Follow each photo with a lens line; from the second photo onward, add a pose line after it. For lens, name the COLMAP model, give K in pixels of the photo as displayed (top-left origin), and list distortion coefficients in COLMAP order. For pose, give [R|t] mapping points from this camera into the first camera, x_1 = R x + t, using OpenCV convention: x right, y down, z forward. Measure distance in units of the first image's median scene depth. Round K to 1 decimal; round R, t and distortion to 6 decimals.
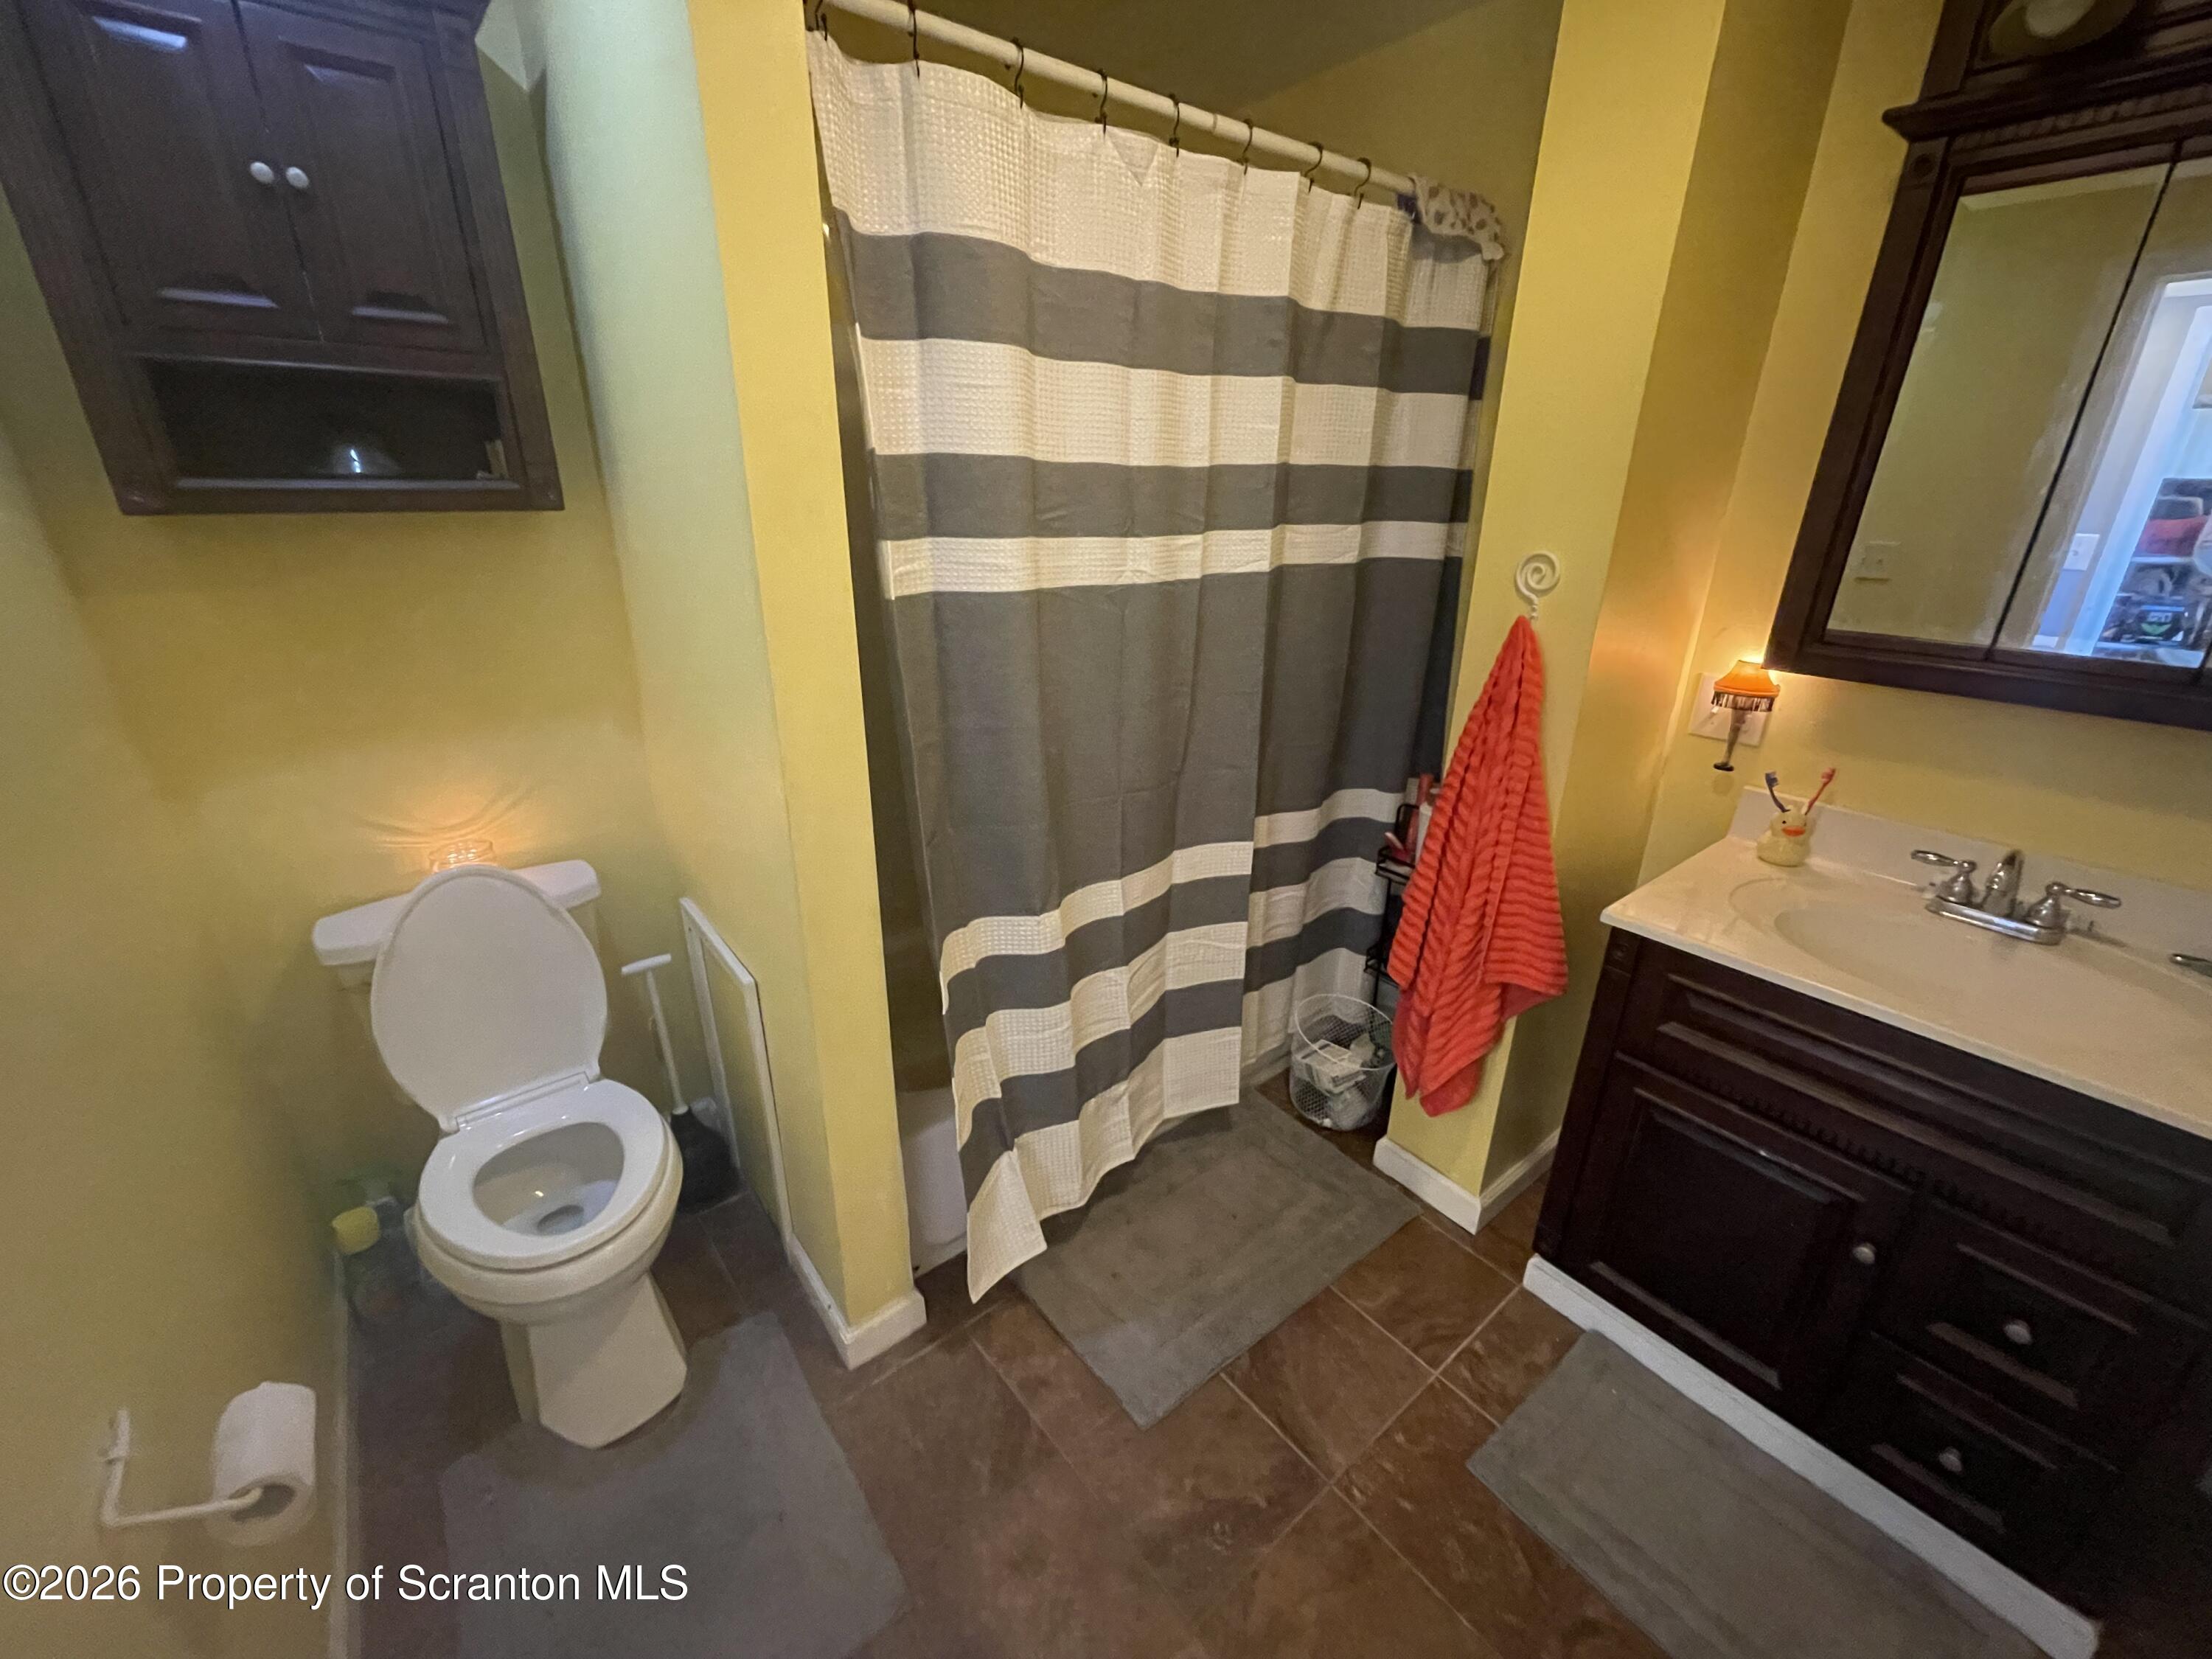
lens RADIAL K [[895.3, 0, 1092.4], [0, 895.3, 832.1], [0, 0, 1]] dist [-0.003695, 0.001057]
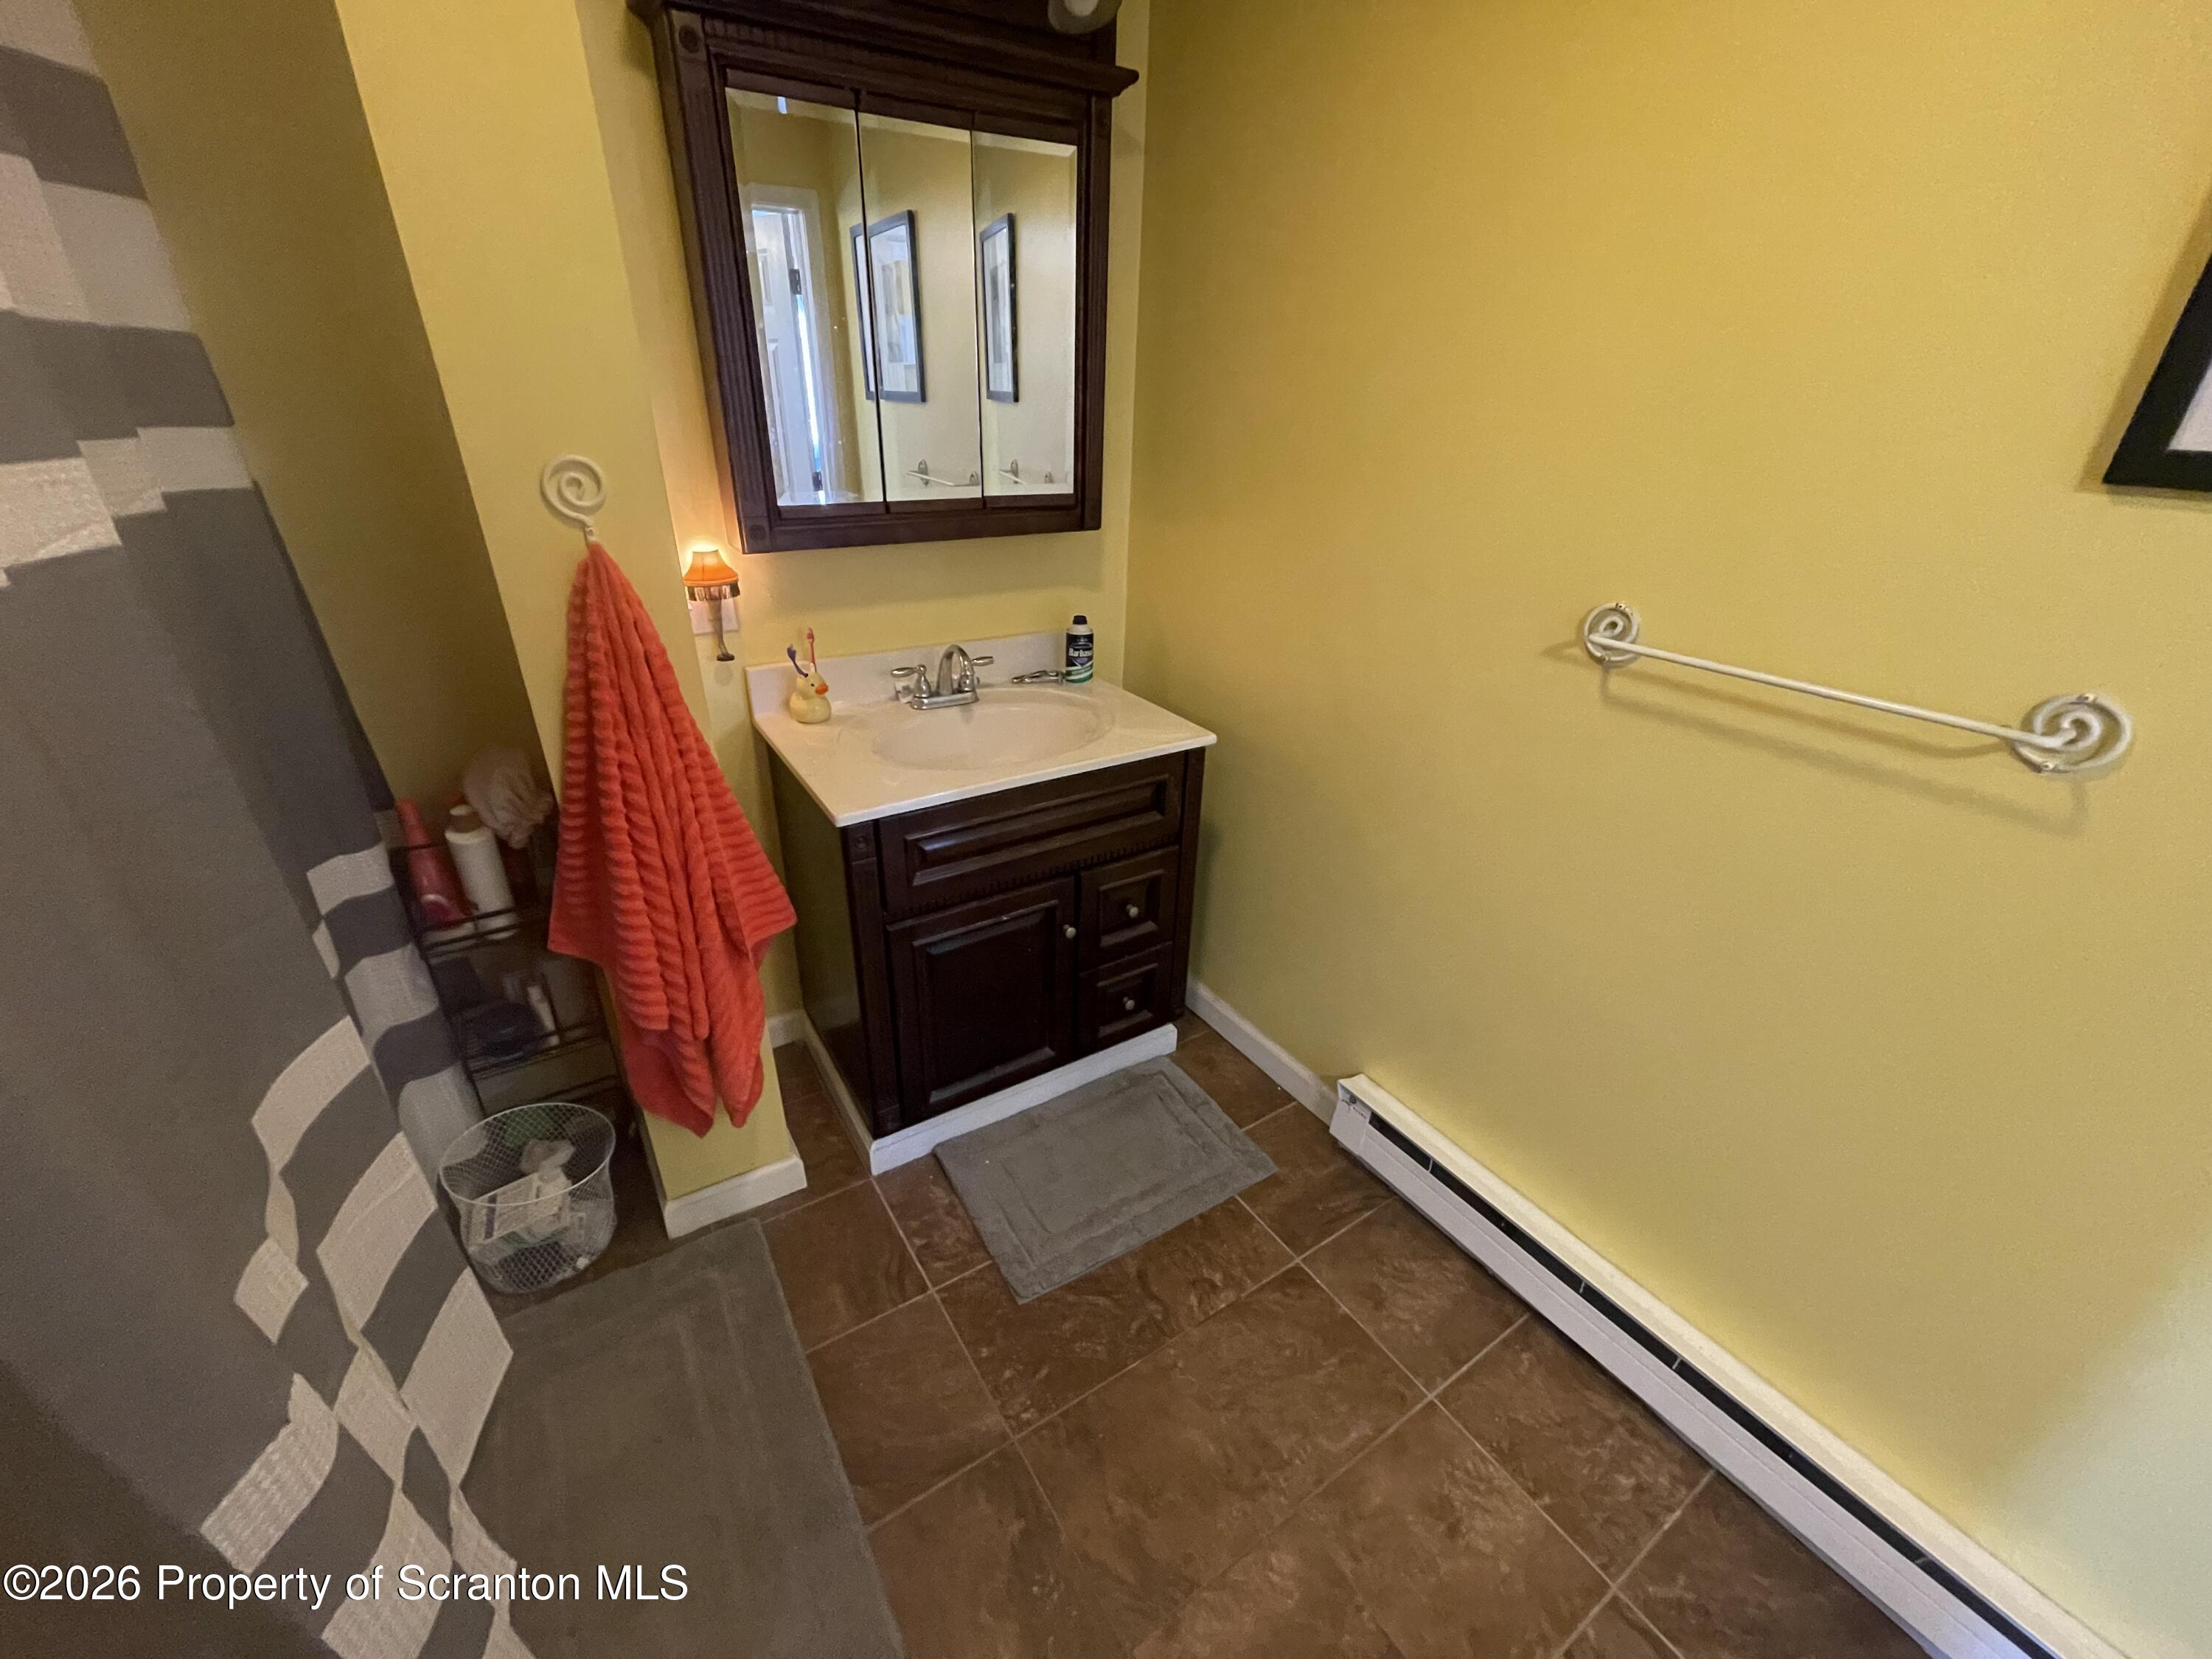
lens RADIAL K [[895.3, 0, 1092.3], [0, 895.3, 826.8], [0, 0, 1]] dist [-0.003695, 0.001057]
pose [[0.102718, -0.447514, 0.888358, -0.263366], [0.347630, 0.852918, 0.389466, -0.173947], [-0.931988, 0.268815, 0.243179, 0.448940]]
